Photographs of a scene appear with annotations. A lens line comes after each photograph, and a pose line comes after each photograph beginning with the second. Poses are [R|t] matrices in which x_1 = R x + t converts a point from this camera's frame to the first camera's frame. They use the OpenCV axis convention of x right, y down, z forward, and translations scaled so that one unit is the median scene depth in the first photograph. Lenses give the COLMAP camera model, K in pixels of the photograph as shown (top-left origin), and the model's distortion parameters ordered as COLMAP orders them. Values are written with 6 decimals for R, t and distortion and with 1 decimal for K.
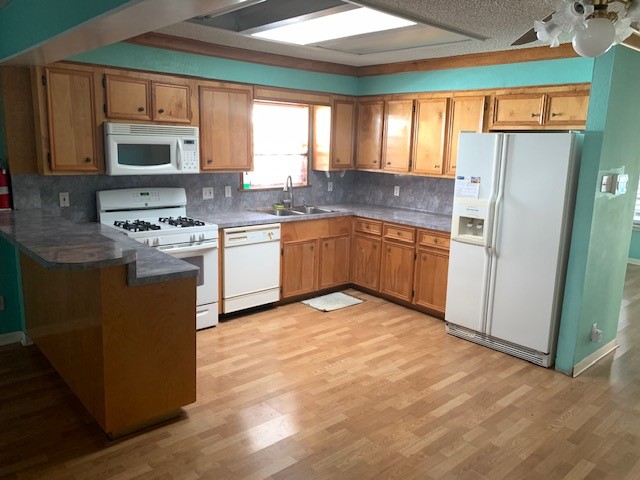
lens RADIAL K [[487.9, 0, 339.4], [0, 487.9, 232.4], [0, 0, 1]] dist [0.036261, -0.003657]
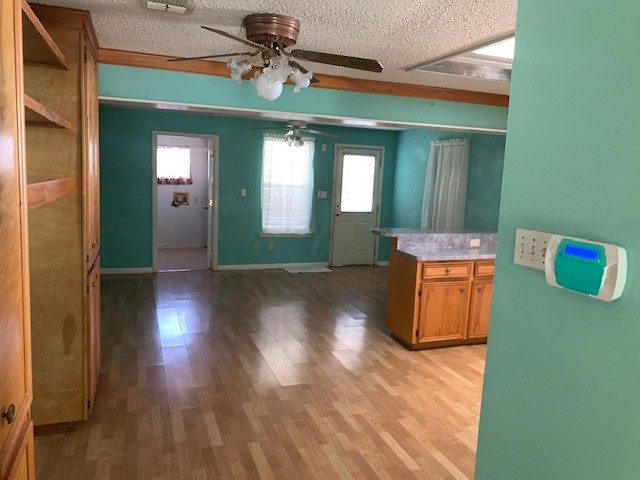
lens RADIAL K [[486.6, 0, 321.6], [0, 486.6, 237.8], [0, 0, 1]] dist [0.092663, -0.002953]
pose [[-0.375580, 0.072919, -0.923917, 0.845475], [-0.220526, 0.961236, 0.165510, -0.118472], [0.900171, 0.265909, -0.344941, 0.822702]]
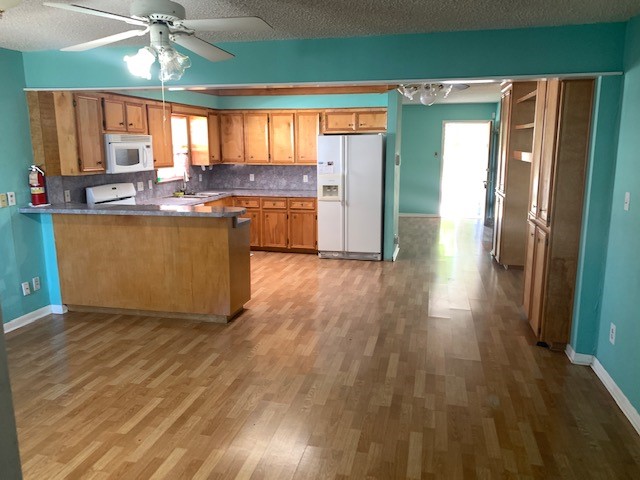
lens RADIAL K [[486.6, 0, 321.6], [0, 486.6, 237.8], [0, 0, 1]] dist [0.092663, -0.002953]
pose [[0.824651, -0.140062, 0.548027, -0.683176], [0.132251, 0.989747, 0.053948, 0.052494], [-0.549965, 0.027989, 0.834719, -0.381393]]
